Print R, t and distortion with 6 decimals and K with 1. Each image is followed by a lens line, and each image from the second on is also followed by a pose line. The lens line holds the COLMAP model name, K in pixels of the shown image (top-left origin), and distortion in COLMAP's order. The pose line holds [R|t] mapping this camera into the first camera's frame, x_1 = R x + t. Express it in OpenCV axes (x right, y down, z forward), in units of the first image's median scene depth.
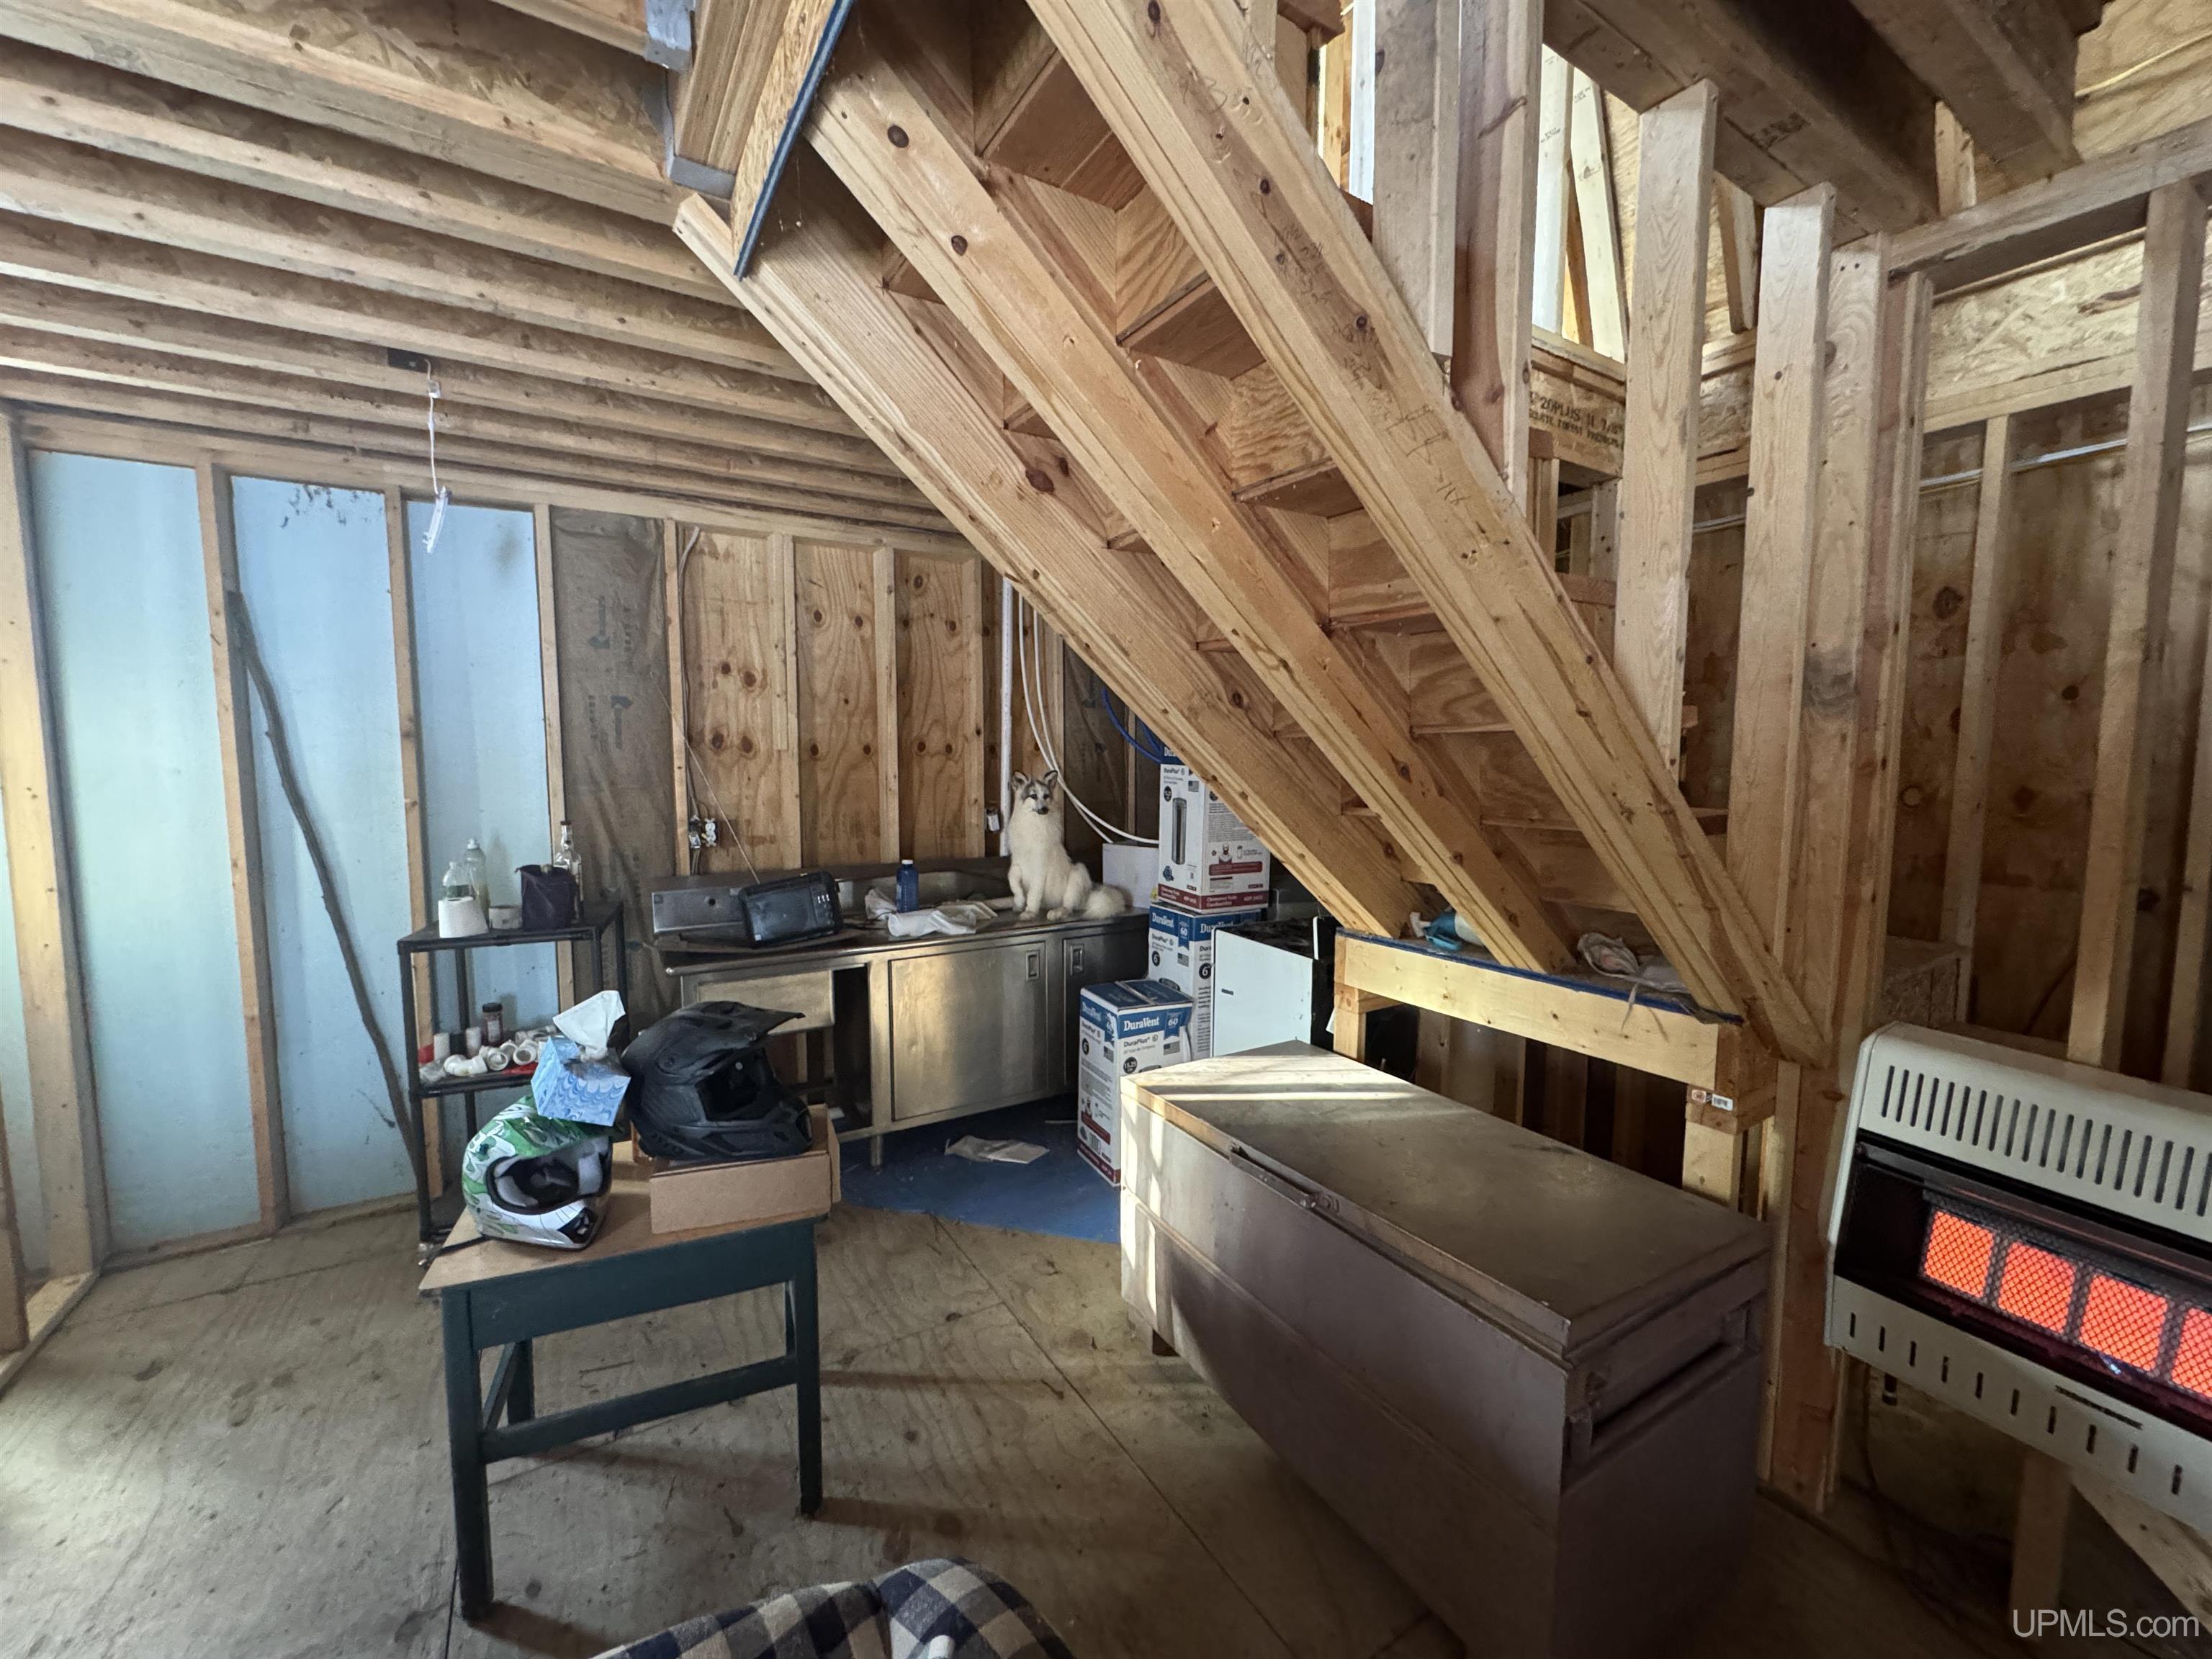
lens RADIAL K [[879.8, 0, 1103.5], [0, 879.8, 830.6], [0, 0, 1]] dist [-0.003356, 0.000692]
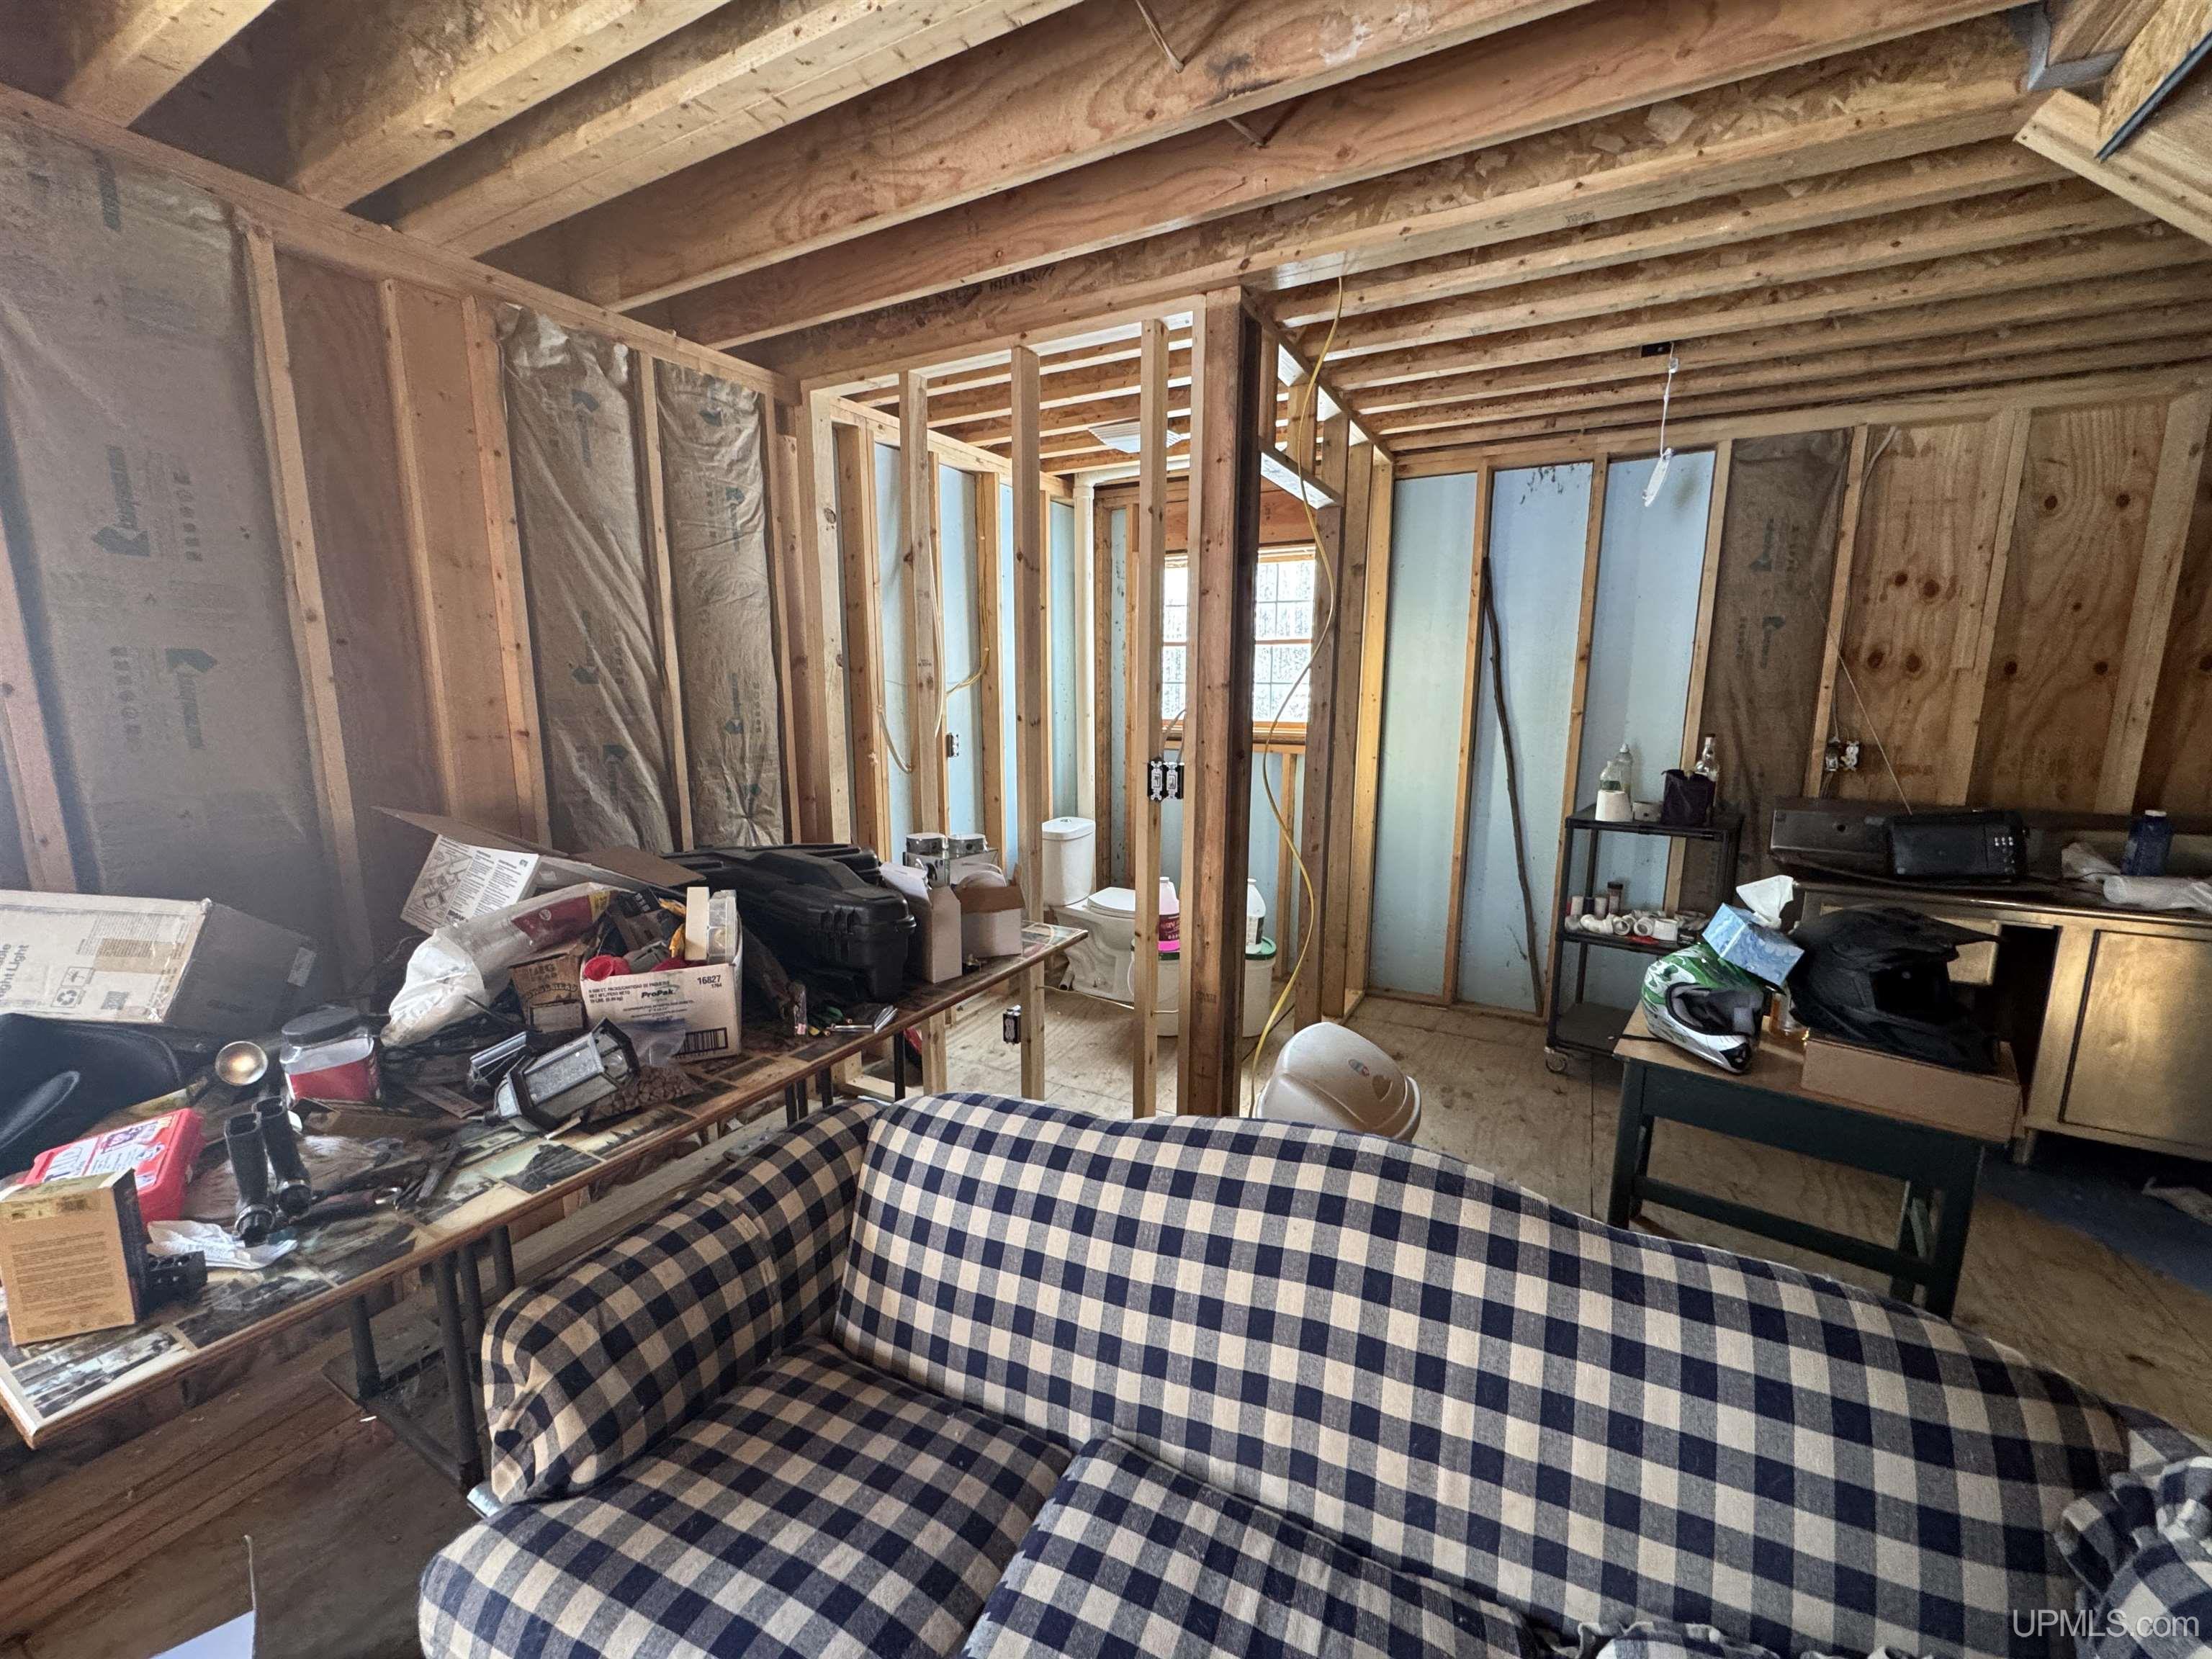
lens RADIAL K [[879.8, 0, 1105.9], [0, 879.8, 828.9], [0, 0, 1]] dist [-0.003356, 0.000692]
pose [[0.486242, 0.147191, -0.861338, -0.007639], [-0.077385, 0.989092, 0.125336, 0.028594], [0.870391, 0.005711, 0.492328, -0.214863]]
